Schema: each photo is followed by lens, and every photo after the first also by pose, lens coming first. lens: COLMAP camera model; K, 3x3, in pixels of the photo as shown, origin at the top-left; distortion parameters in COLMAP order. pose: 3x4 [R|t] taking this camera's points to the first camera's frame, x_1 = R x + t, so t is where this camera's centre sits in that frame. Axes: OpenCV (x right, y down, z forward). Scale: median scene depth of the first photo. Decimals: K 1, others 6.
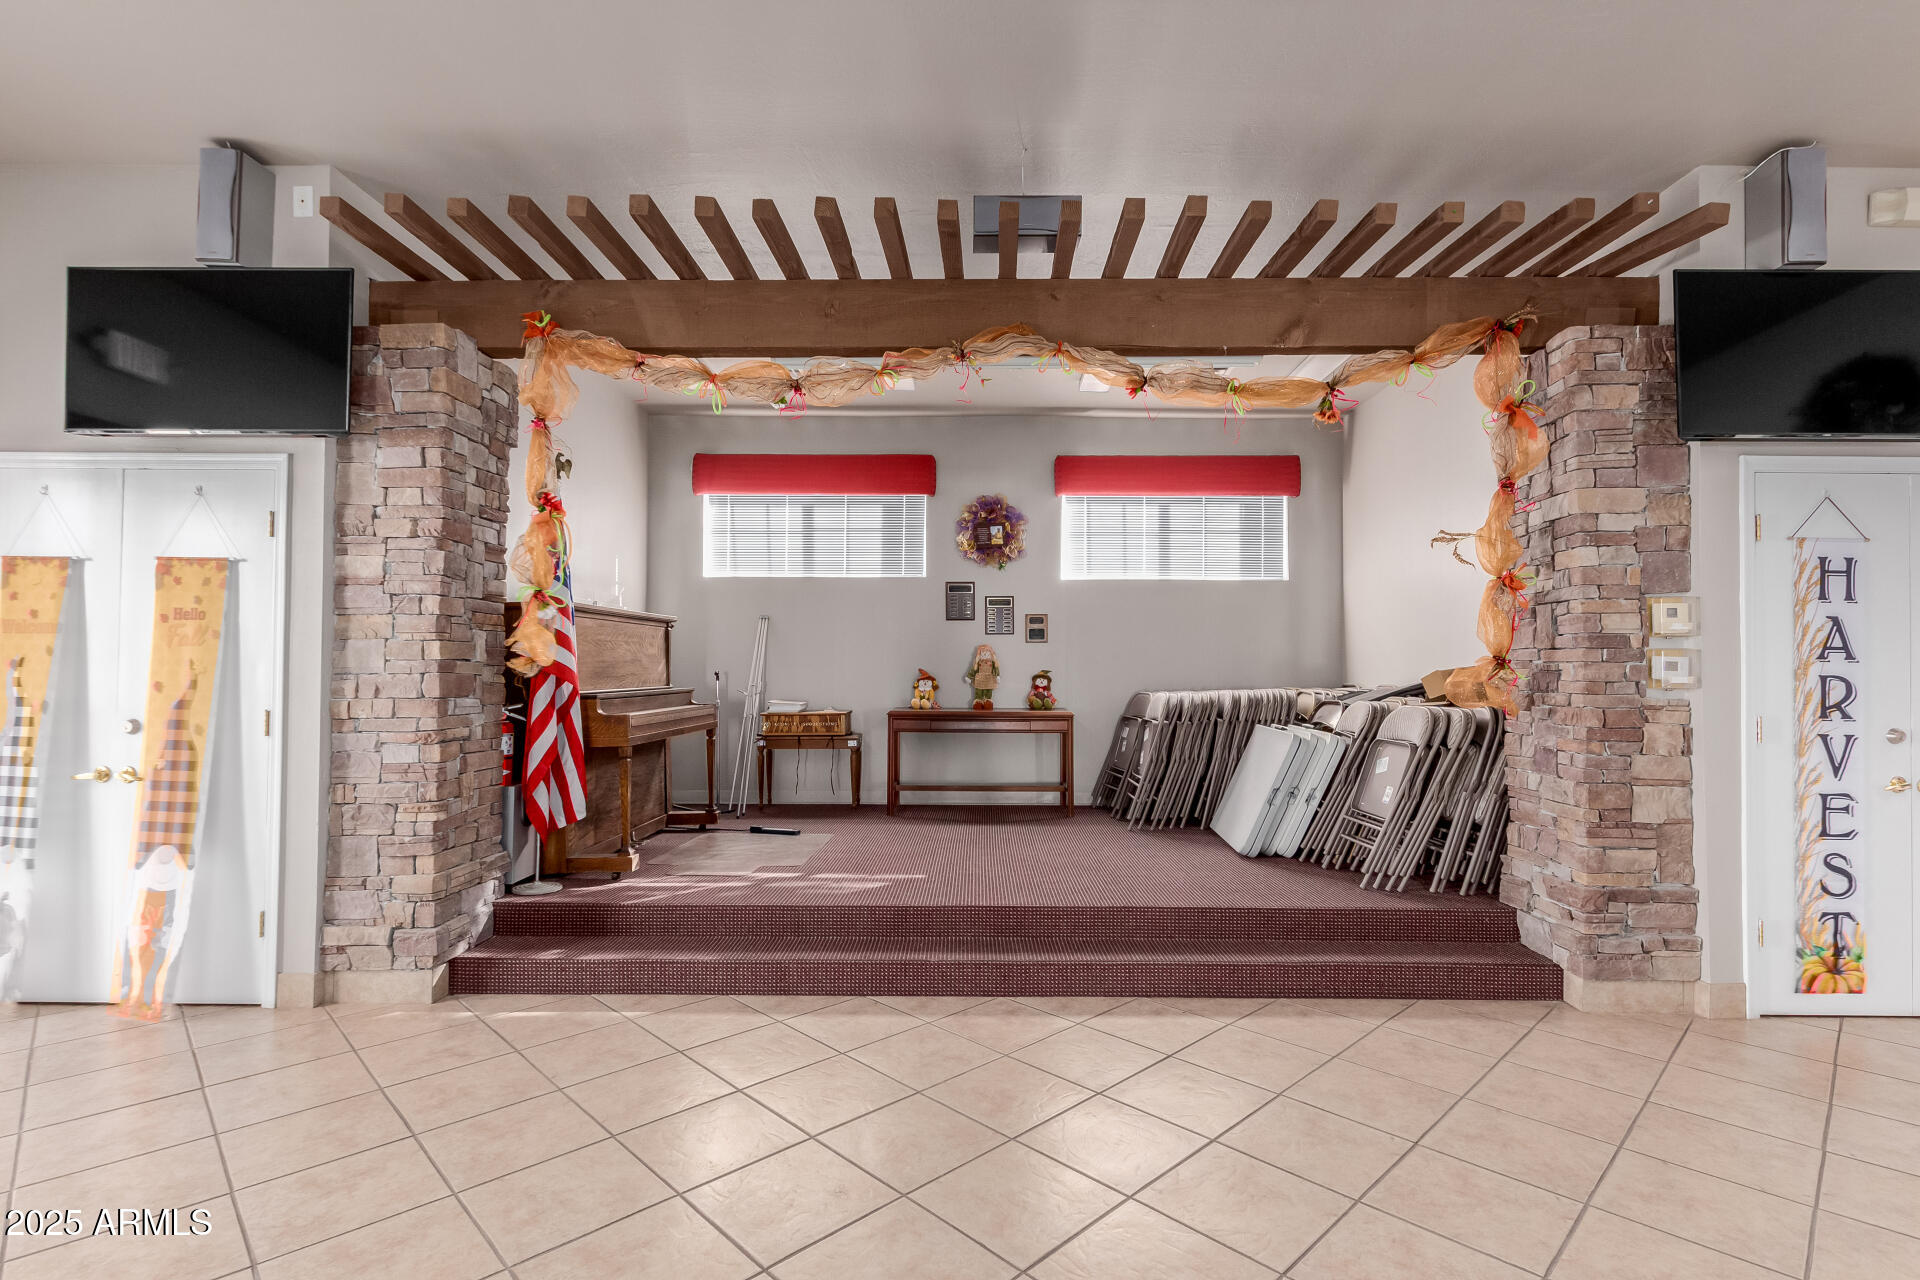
lens RADIAL K [[883.6, 0, 971.3], [0, 883.6, 659.3], [0, 0, 1]] dist [0.002626, 0.000021]
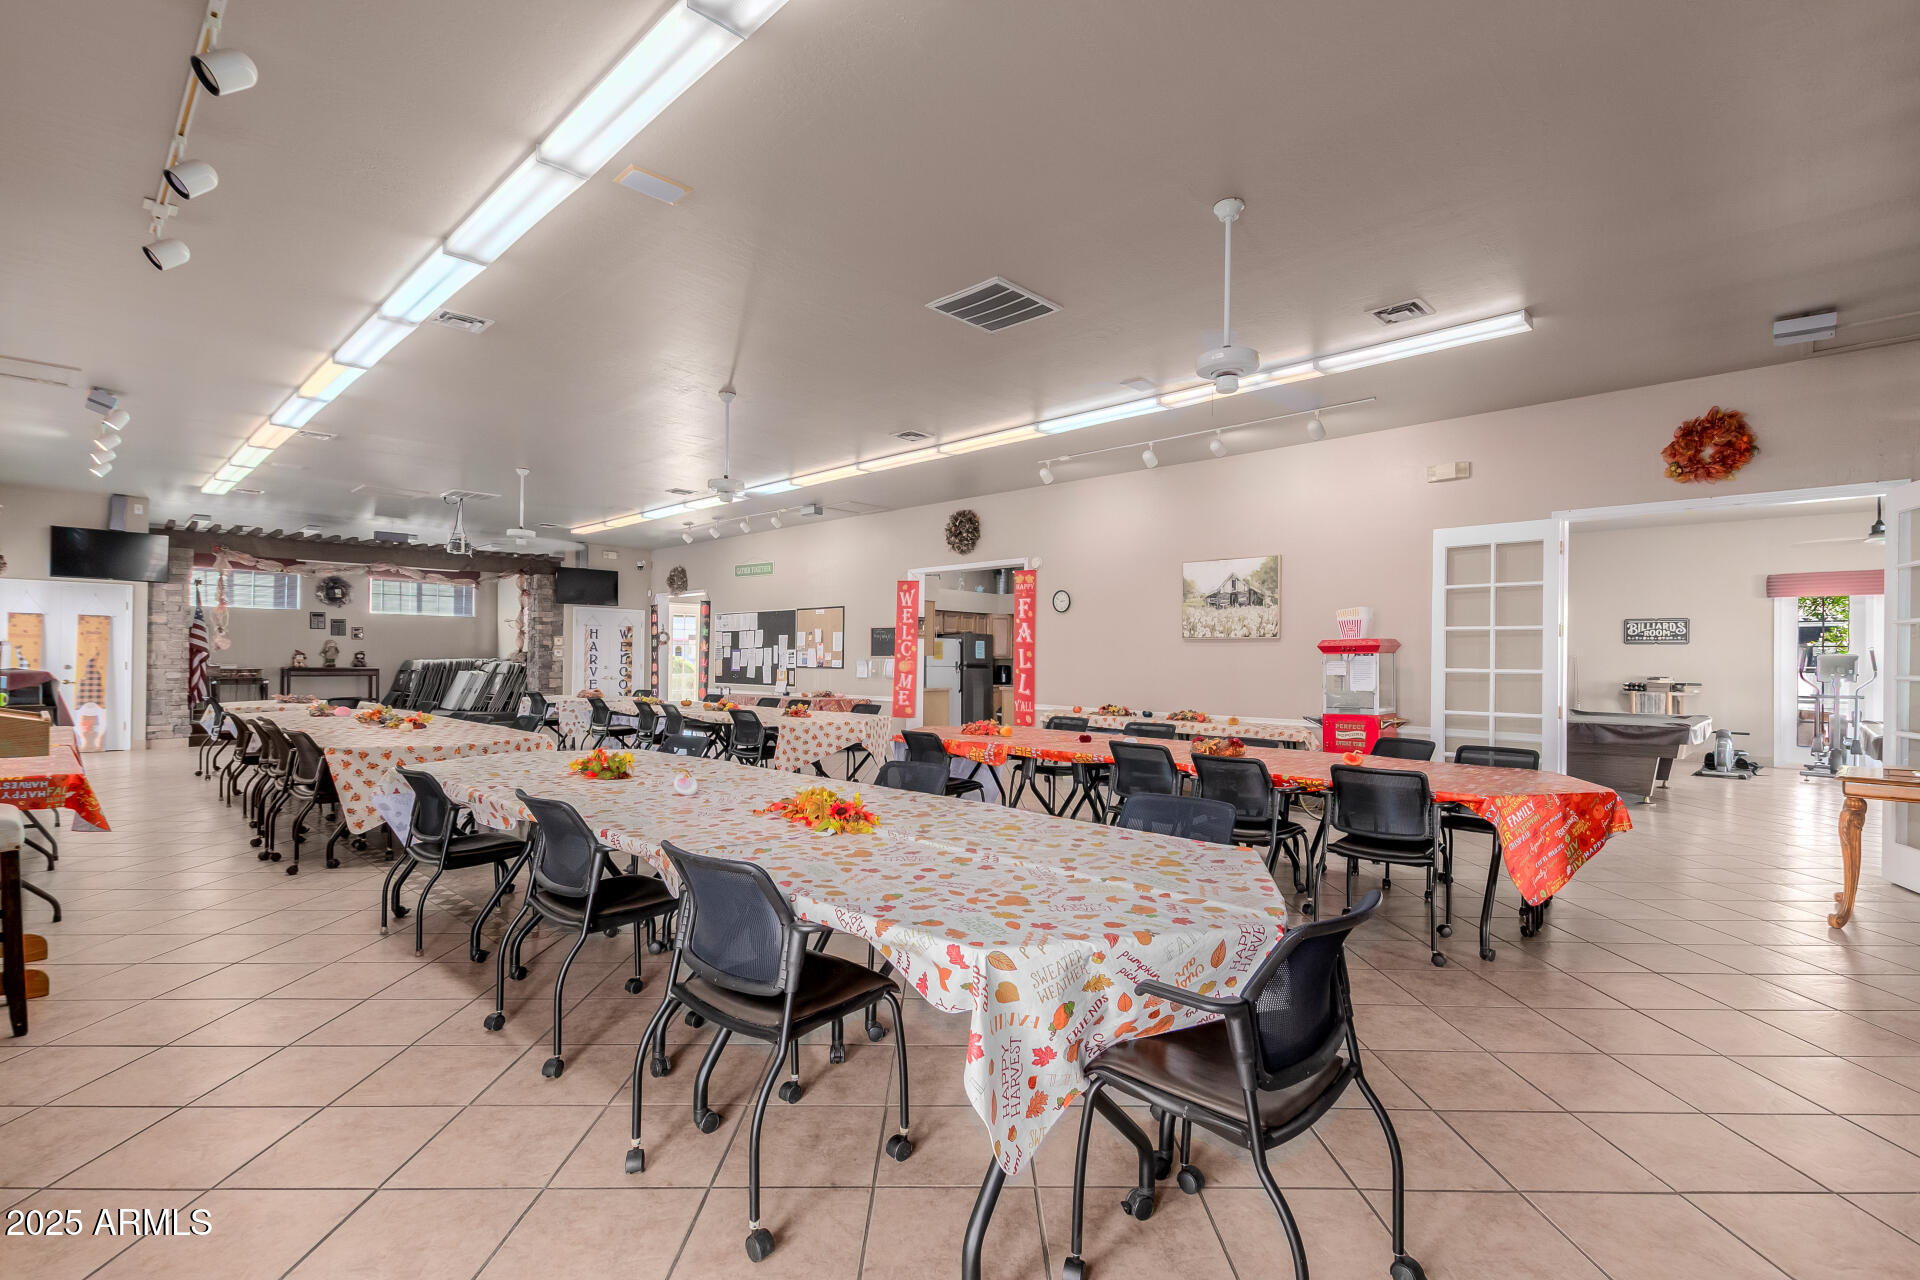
lens RADIAL K [[883.6, 0, 971.3], [0, 883.6, 659.3], [0, 0, 1]] dist [0.002626, 0.000021]
pose [[0.682976, 0.002408, 0.730437, -0.619746], [-0.019645, 0.999693, 0.015073, -0.038232], [-0.730177, -0.024644, 0.682814, -2.111599]]
